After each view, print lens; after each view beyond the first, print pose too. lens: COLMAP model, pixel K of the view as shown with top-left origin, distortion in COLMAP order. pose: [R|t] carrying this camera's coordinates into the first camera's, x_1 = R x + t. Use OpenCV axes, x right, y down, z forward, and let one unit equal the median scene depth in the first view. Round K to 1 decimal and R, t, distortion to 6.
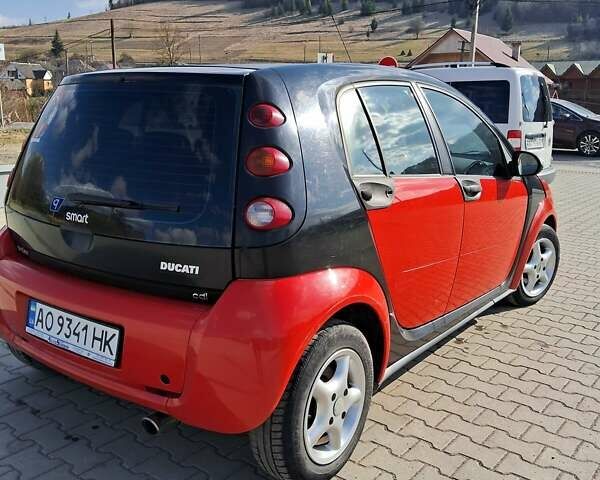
lens RADIAL K [[604.4, 0, 297.8], [0, 604.4, 259.4], [0, 0, 1]] dist [0.108370, -0.234701]
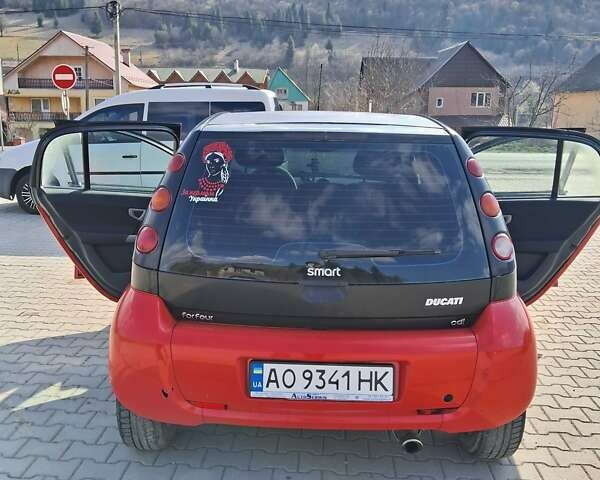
lens RADIAL K [[604.4, 0, 297.8], [0, 604.4, 259.4], [0, 0, 1]] dist [0.108370, -0.234701]
pose [[0.818145, -0.131970, 0.559663, -0.980046], [0.134225, 0.990249, 0.037287, -0.135364], [-0.559127, 0.044614, 0.827881, 0.166920]]
